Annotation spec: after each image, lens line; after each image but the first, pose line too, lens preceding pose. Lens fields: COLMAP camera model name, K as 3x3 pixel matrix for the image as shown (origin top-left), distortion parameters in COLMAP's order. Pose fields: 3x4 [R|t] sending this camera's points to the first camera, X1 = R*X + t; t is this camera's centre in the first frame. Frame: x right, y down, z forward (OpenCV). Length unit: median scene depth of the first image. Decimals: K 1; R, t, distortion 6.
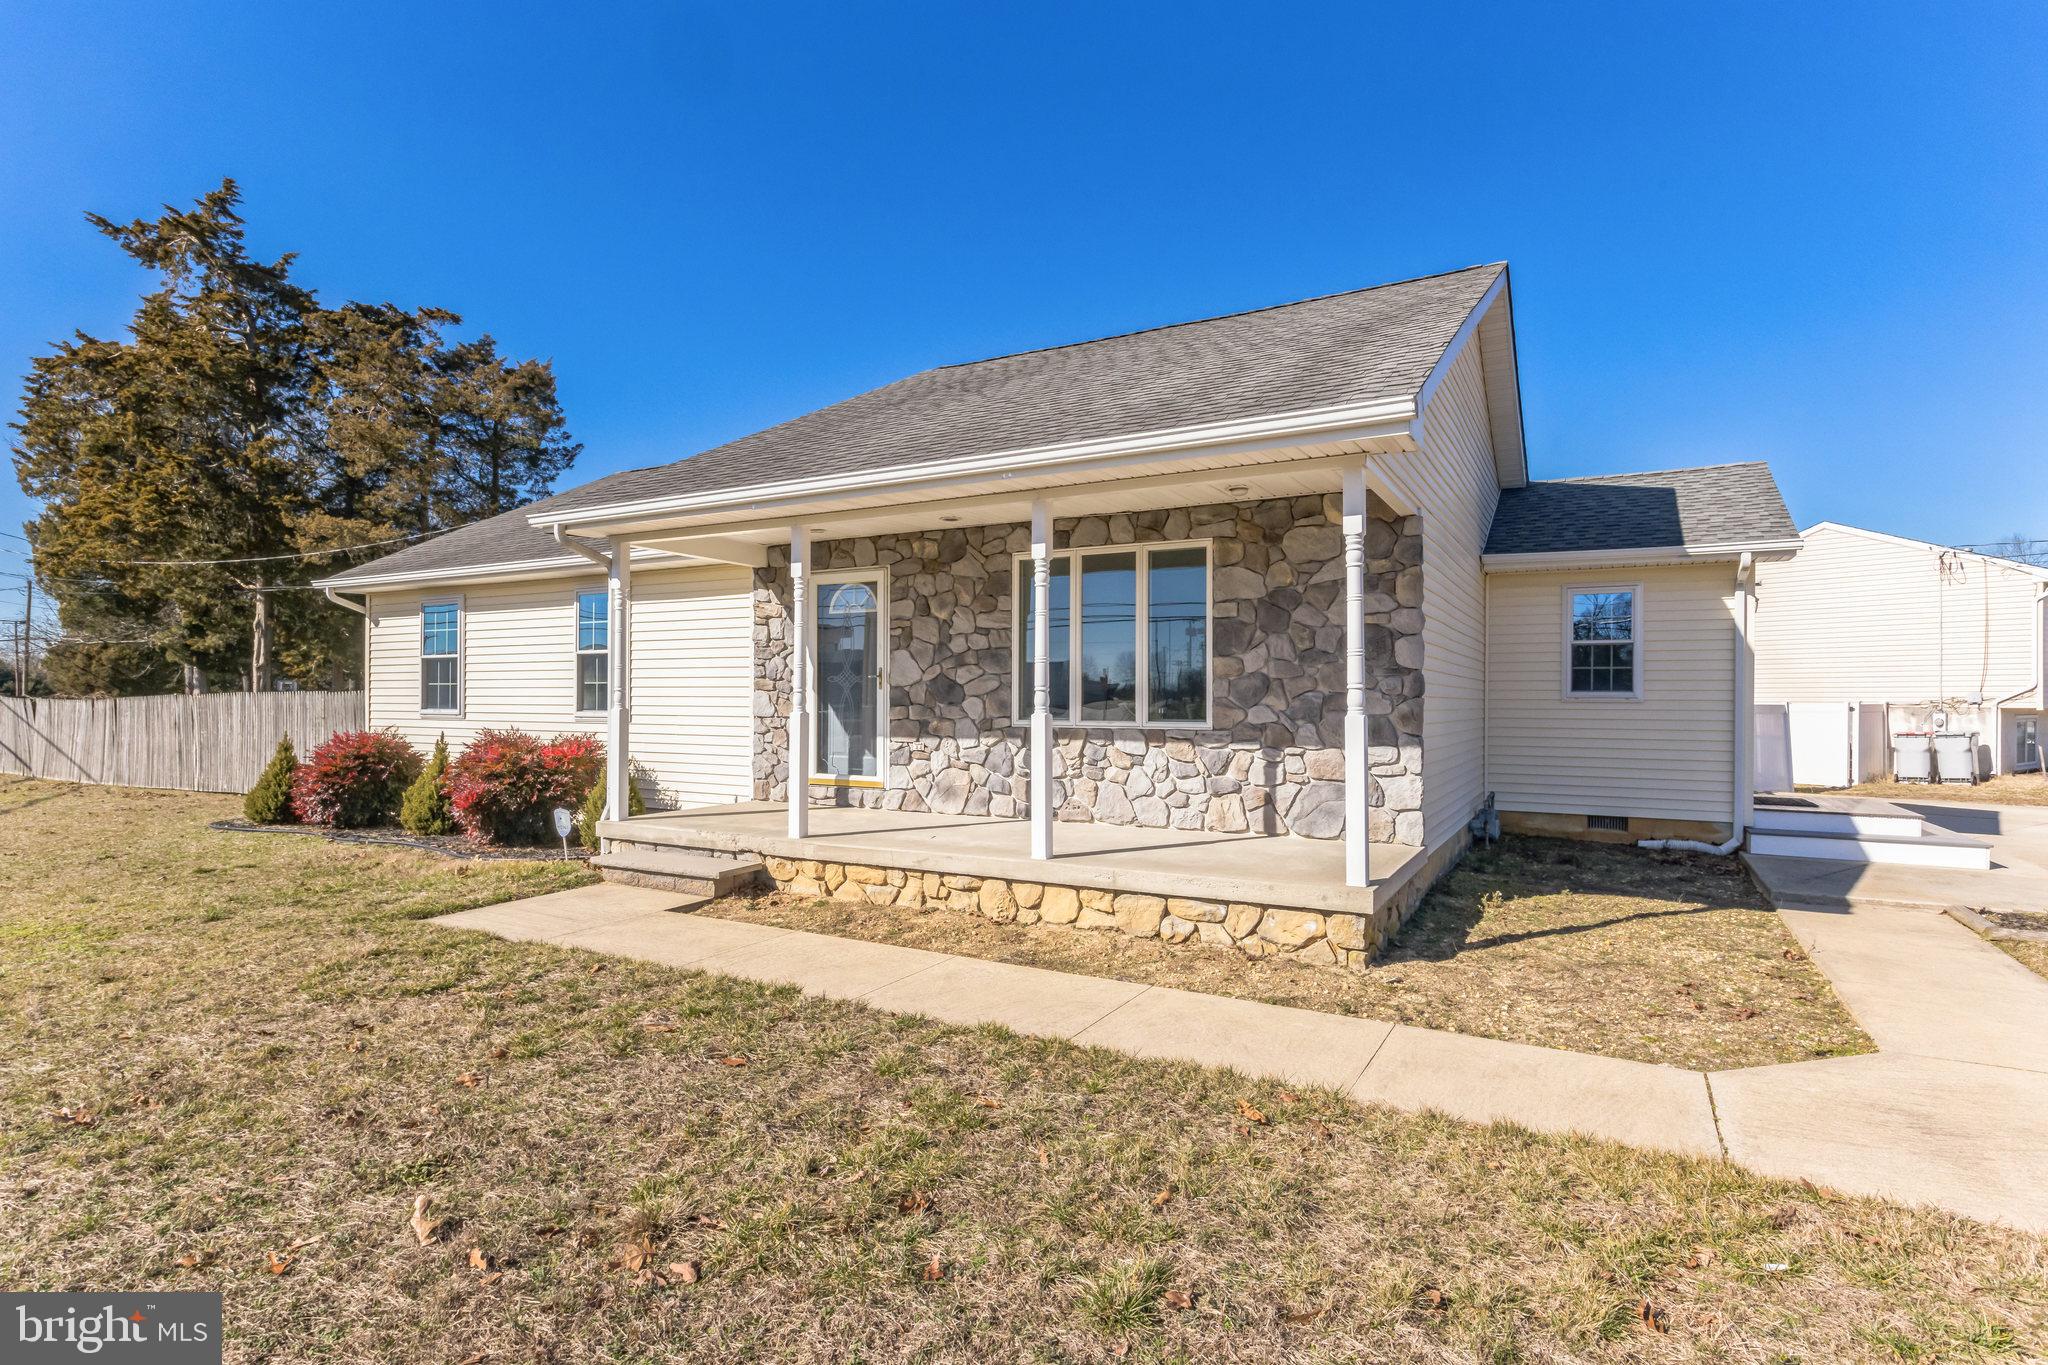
lens RADIAL K [[1038.2, 0, 1024.0], [0, 1038.2, 682.5], [0, 0, 1]] dist [-0.003284, -0.000009]
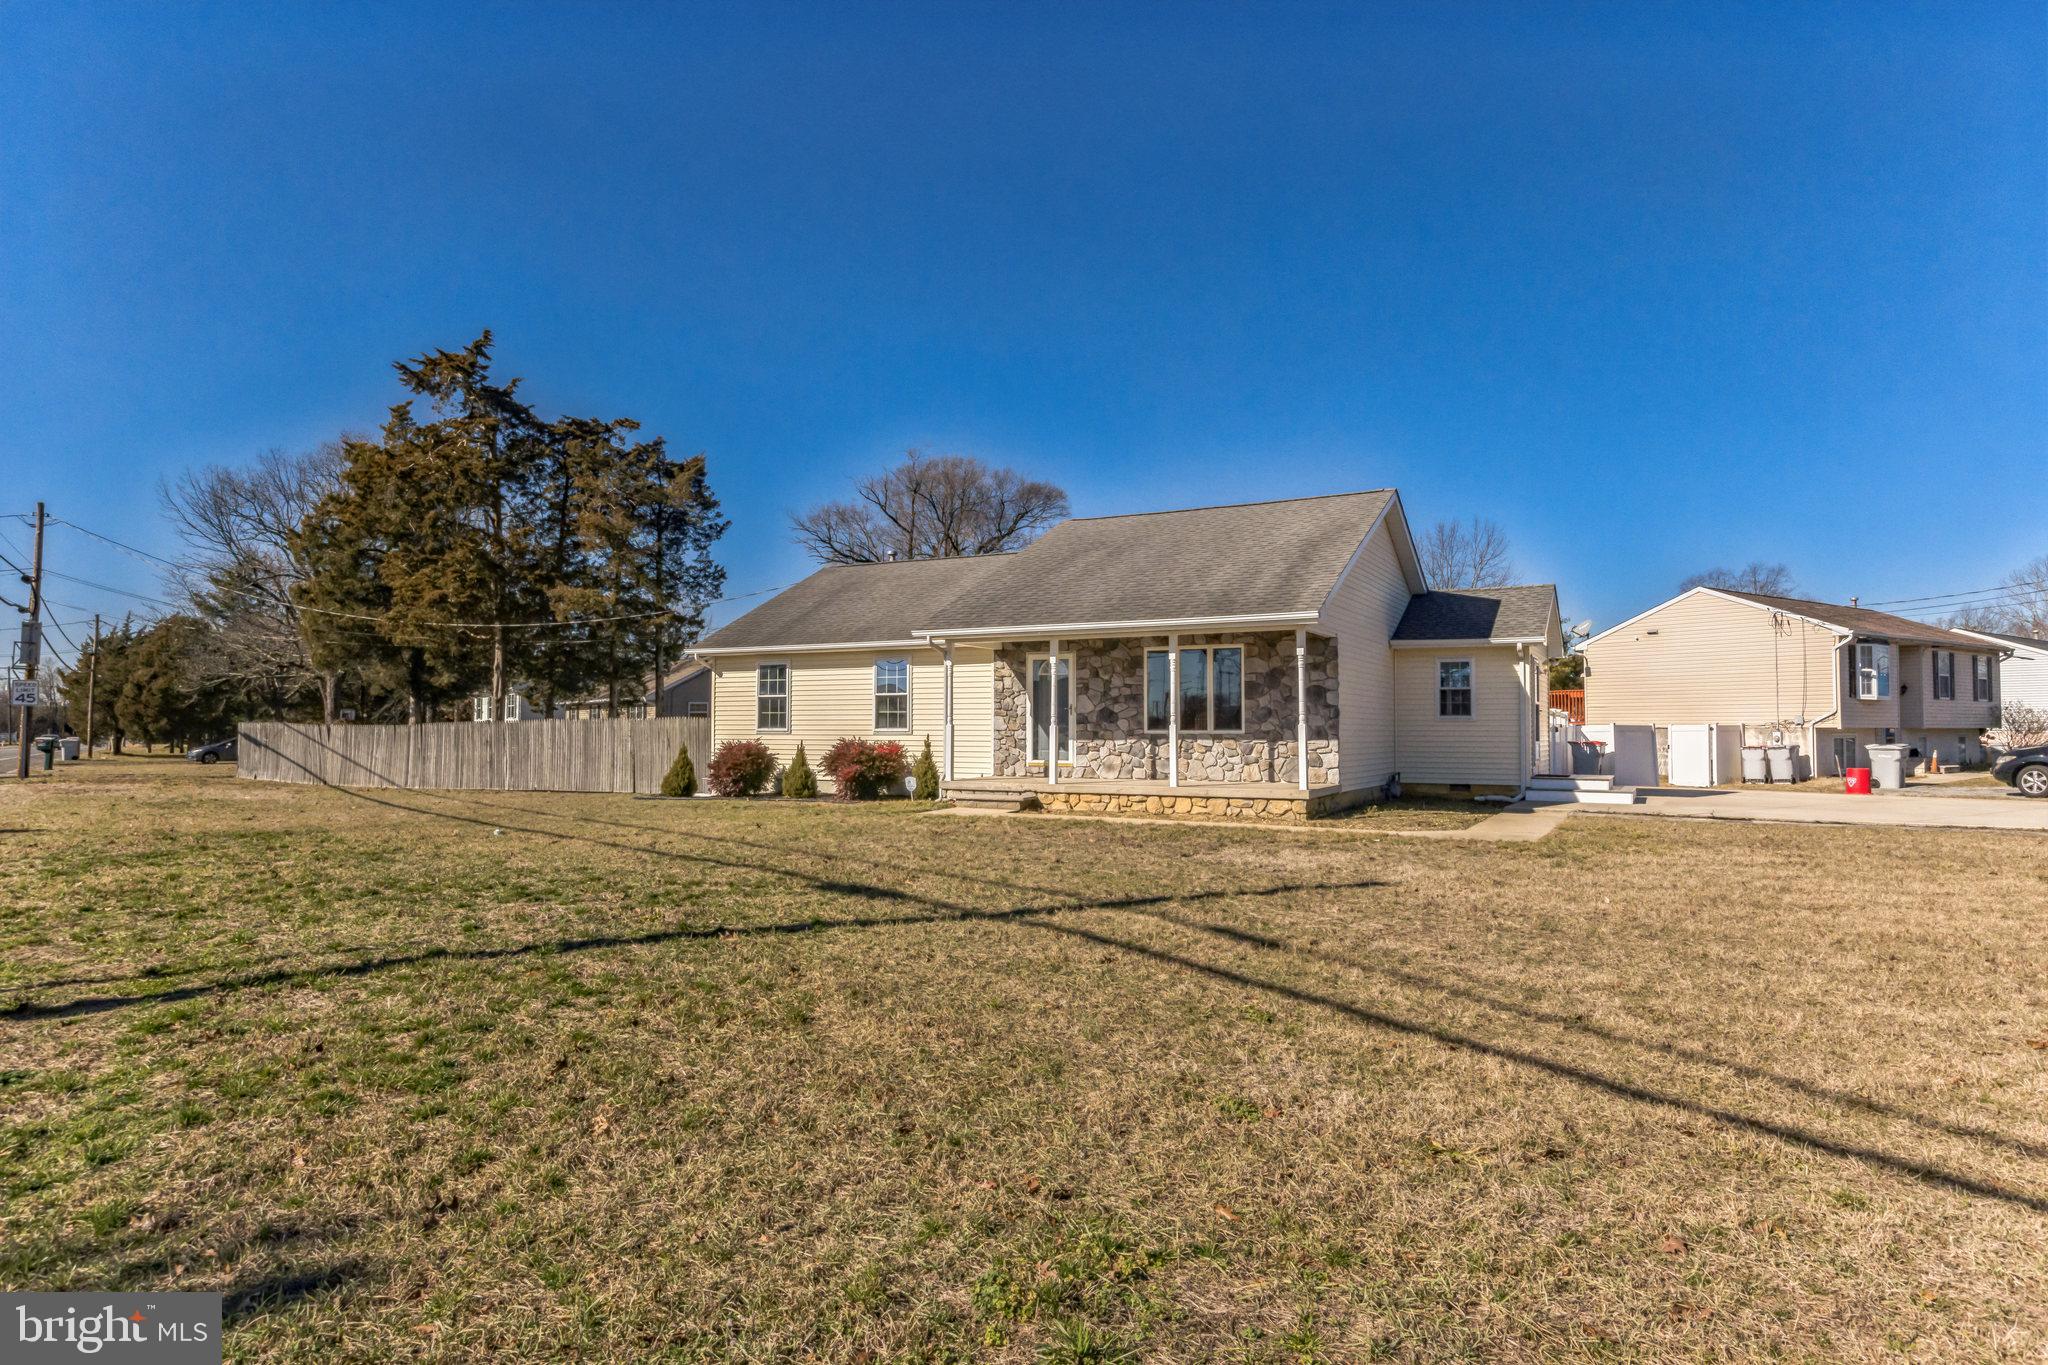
lens RADIAL K [[1177.7, 0, 1013.4], [0, 1177.7, 680.9], [0, 0, 1]] dist [-0.002057, -0.000405]
pose [[0.999988, -0.002353, 0.004257, -0.258669], [0.002452, 0.999719, -0.023564, -0.005900], [-0.004200, 0.023574, 0.999713, -1.208858]]
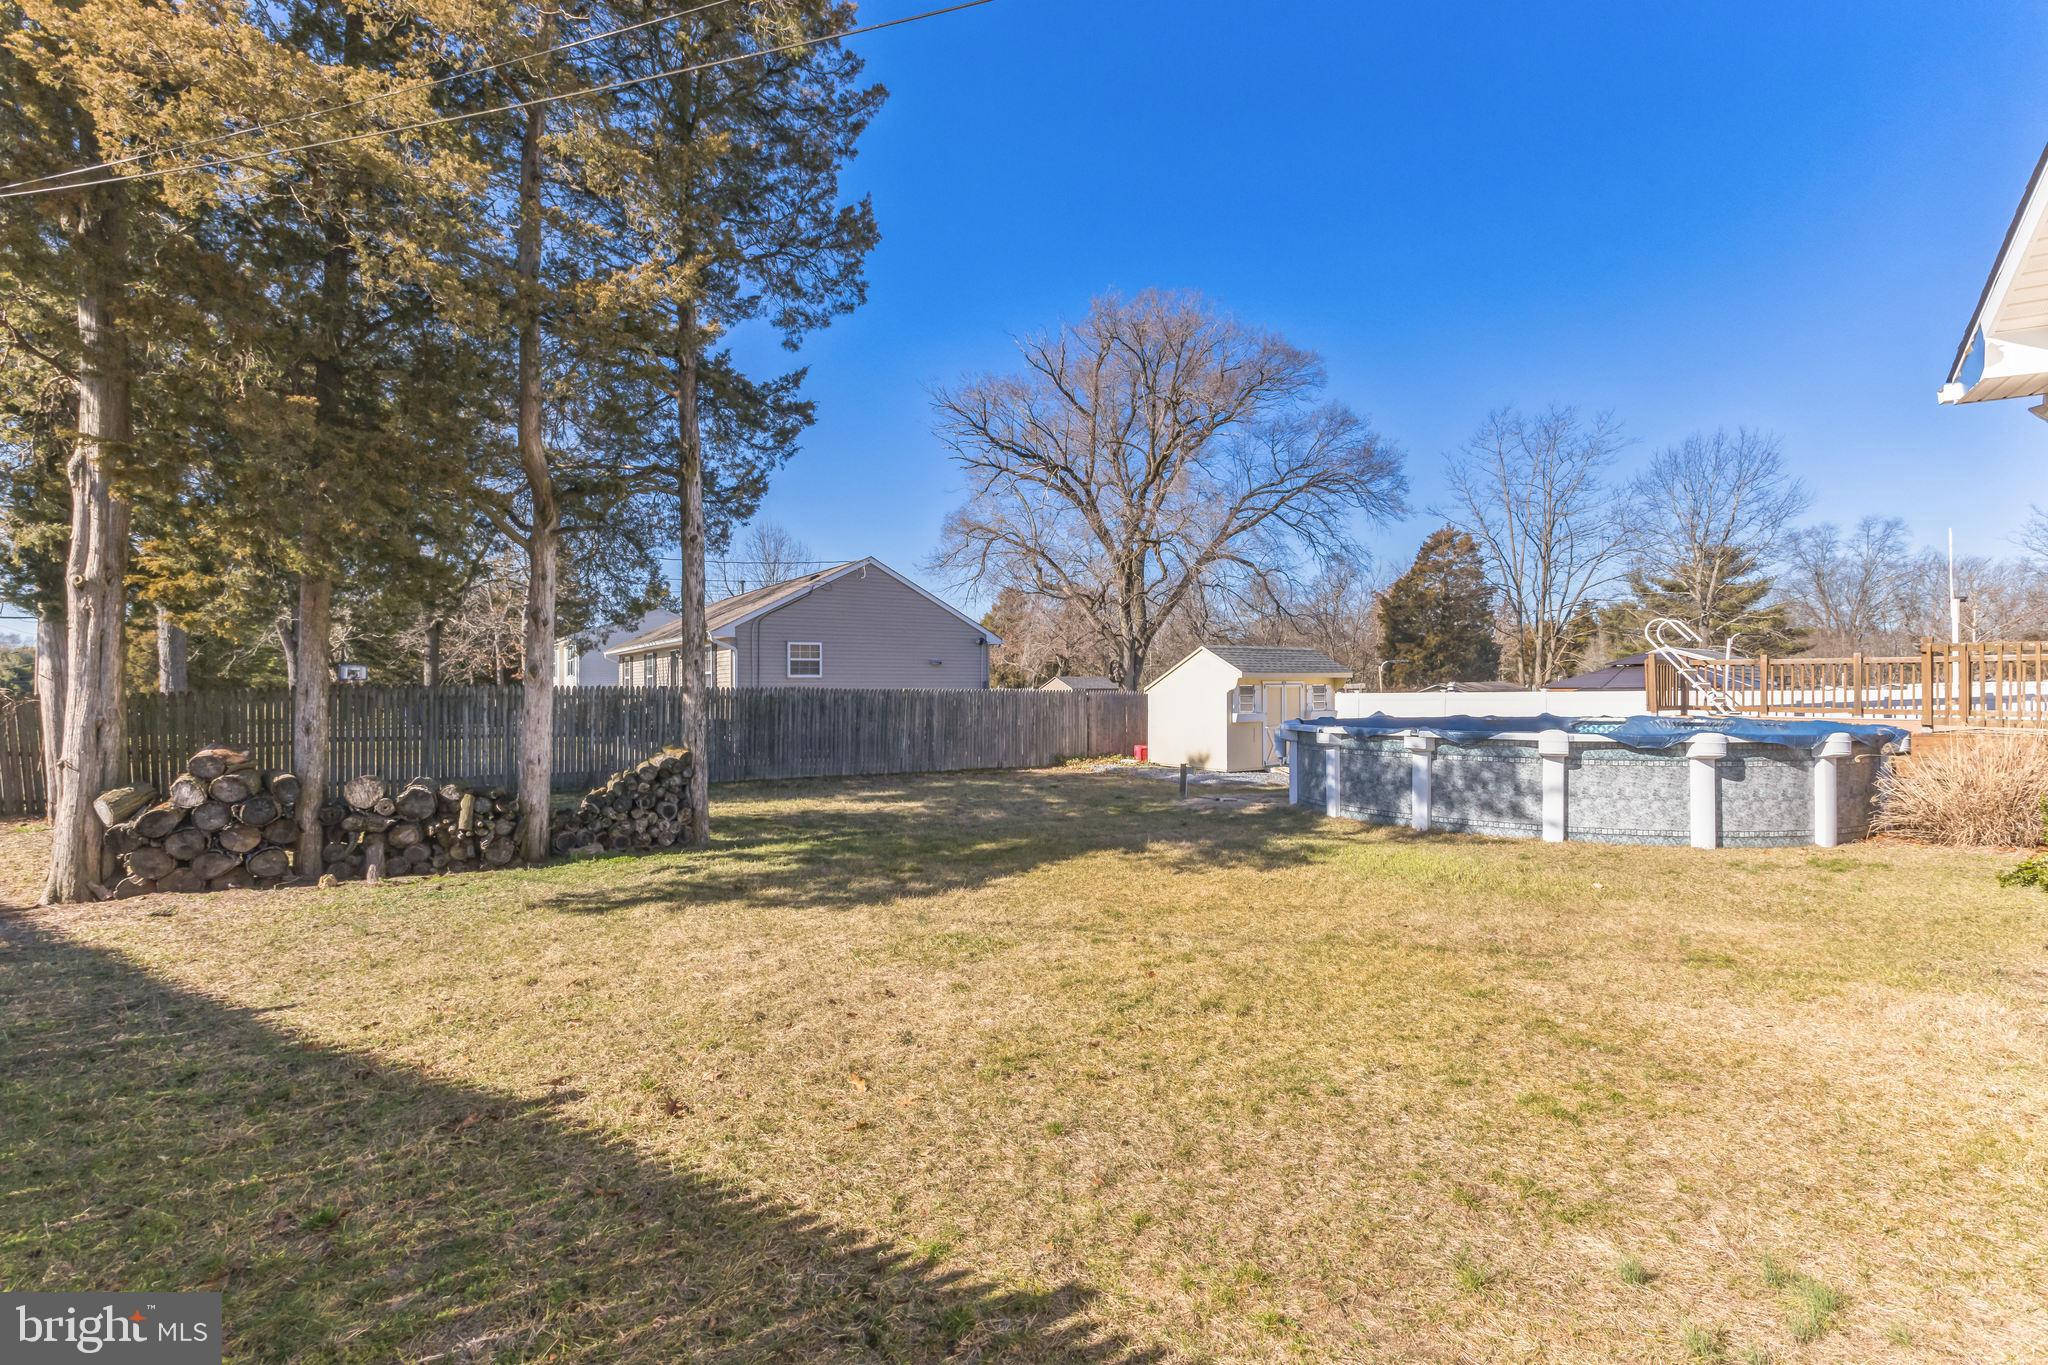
lens RADIAL K [[931.5, 0, 1030.7], [0, 931.5, 686.6], [0, 0, 1]] dist [0.002815, -0.000177]
pose [[0.999800, -0.003499, -0.019711, -1.027853], [0.003804, 0.999873, 0.015459, 0.043647], [0.019654, -0.015531, 0.999686, 1.742532]]
